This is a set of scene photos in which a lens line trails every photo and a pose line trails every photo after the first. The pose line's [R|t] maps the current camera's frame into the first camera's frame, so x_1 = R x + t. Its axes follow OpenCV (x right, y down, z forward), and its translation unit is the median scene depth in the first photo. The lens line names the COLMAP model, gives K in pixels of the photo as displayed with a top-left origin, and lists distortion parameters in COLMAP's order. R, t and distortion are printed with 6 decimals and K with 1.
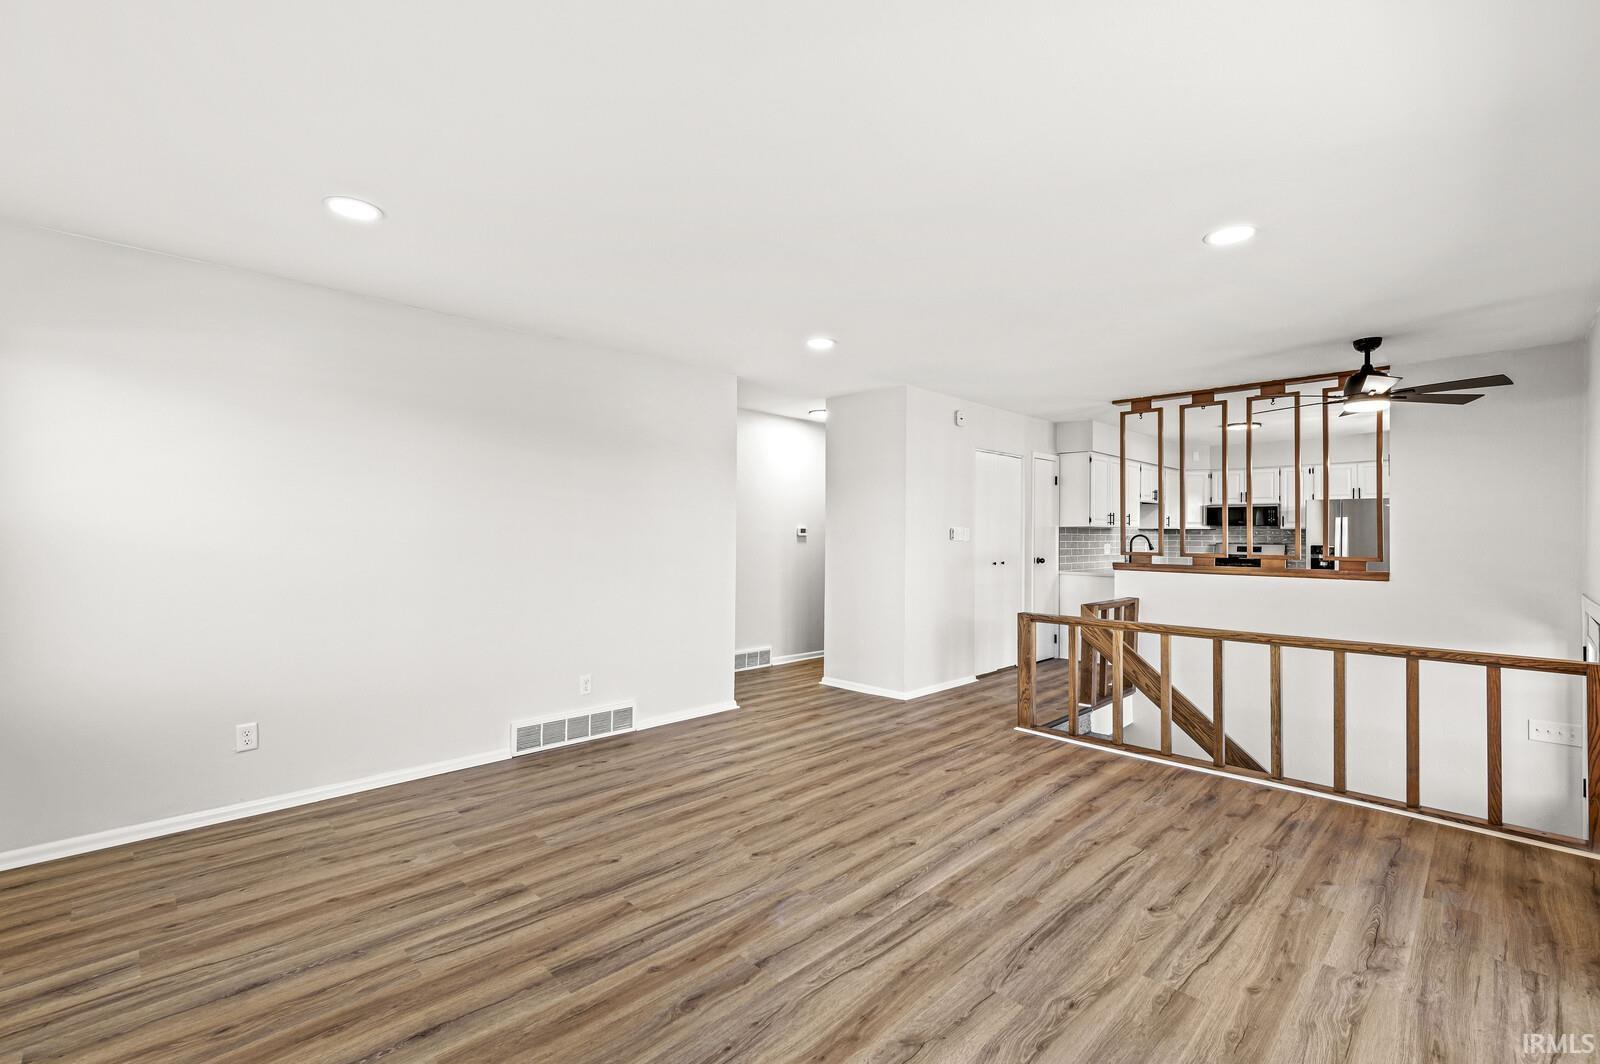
lens RADIAL K [[697.2, 0, 799.2], [0, 697.2, 528.0], [0, 0, 1]] dist [0.003168, -0.001593]
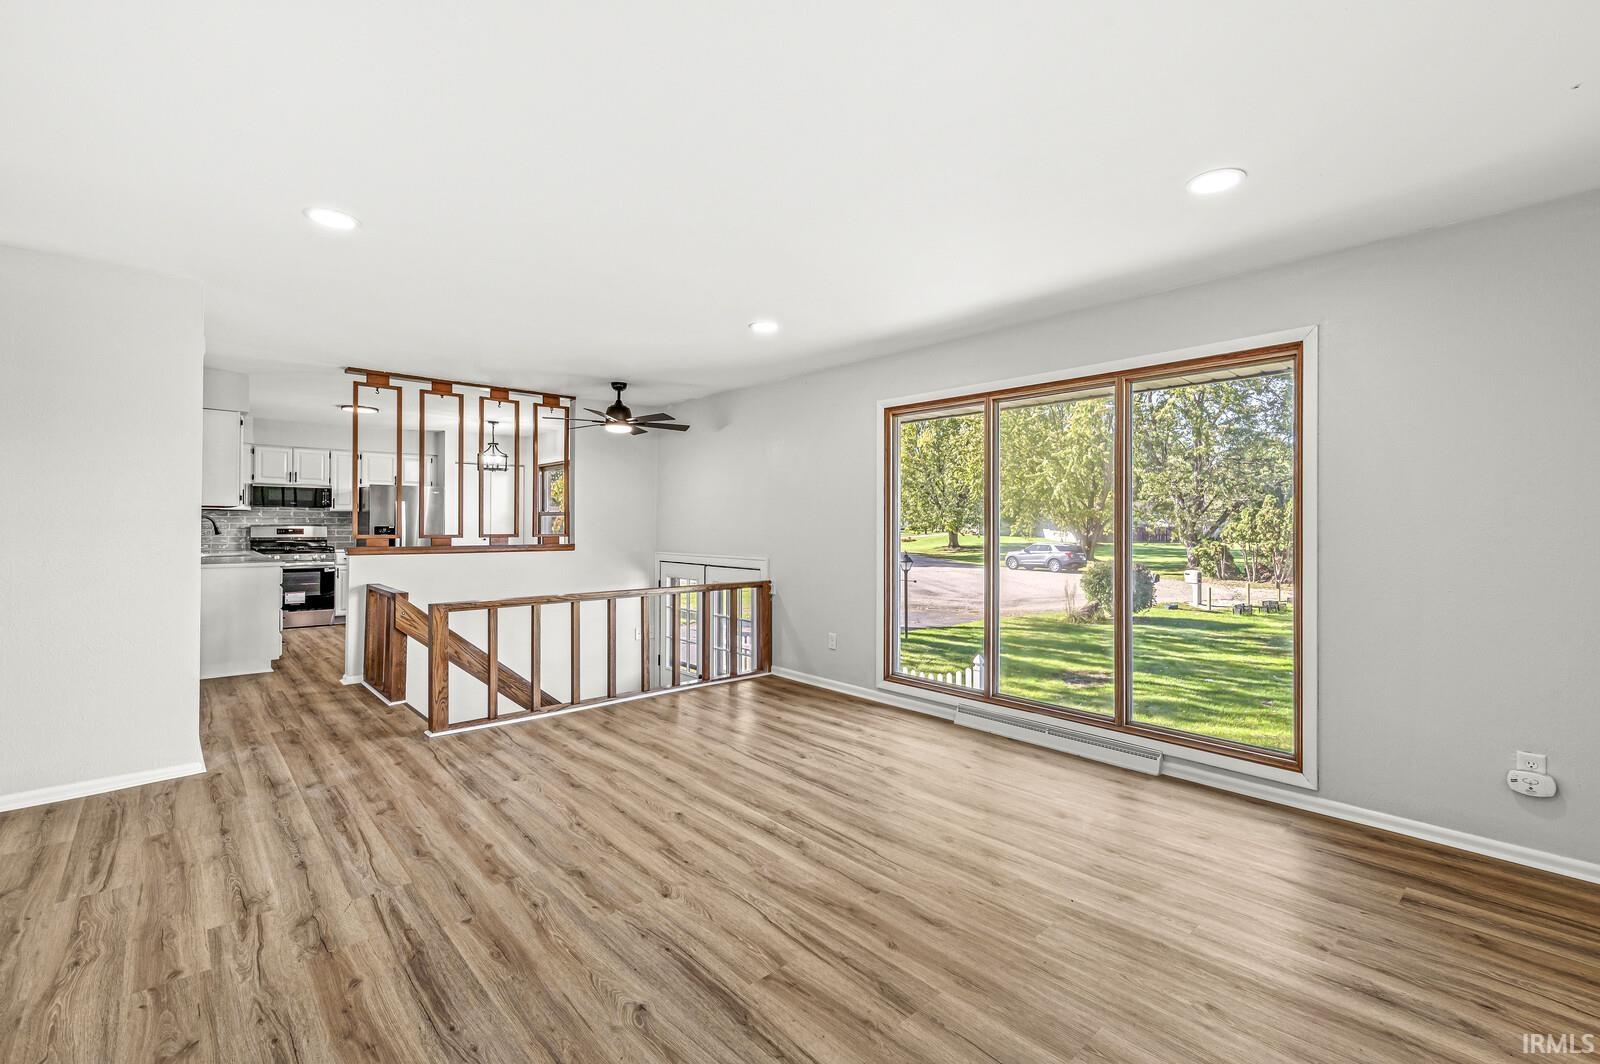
lens RADIAL K [[697.2, 0, 803.1], [0, 697.2, 525.7], [0, 0, 1]] dist [0.003168, -0.001593]
pose [[0.040056, -0.011815, 0.999128, -0.781993], [-0.012559, 0.999845, 0.012327, 0.005373], [-0.999119, -0.013042, 0.039901, 0.701123]]
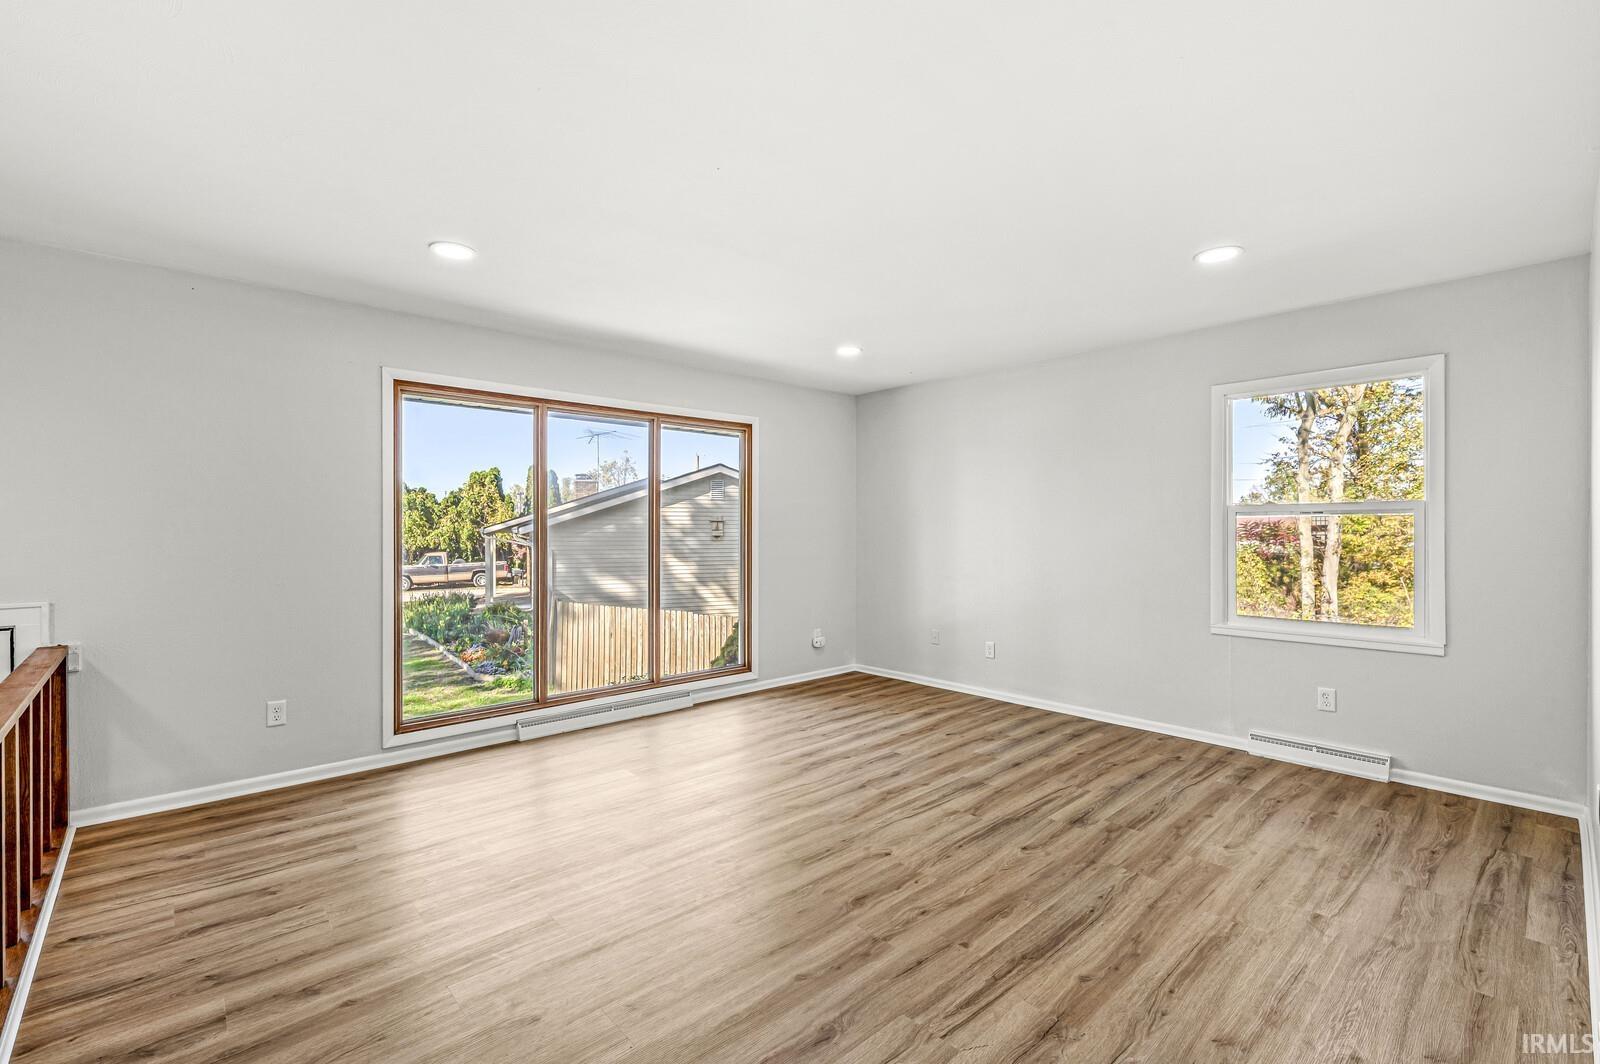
lens RADIAL K [[697.2, 0, 804.2], [0, 697.2, 529.6], [0, 0, 1]] dist [0.003168, -0.001593]
pose [[-0.999370, -0.006783, 0.034828, 0.019465], [-0.007081, 0.999939, -0.008437, 0.021496], [-0.034769, -0.008678, -0.999358, 1.723691]]
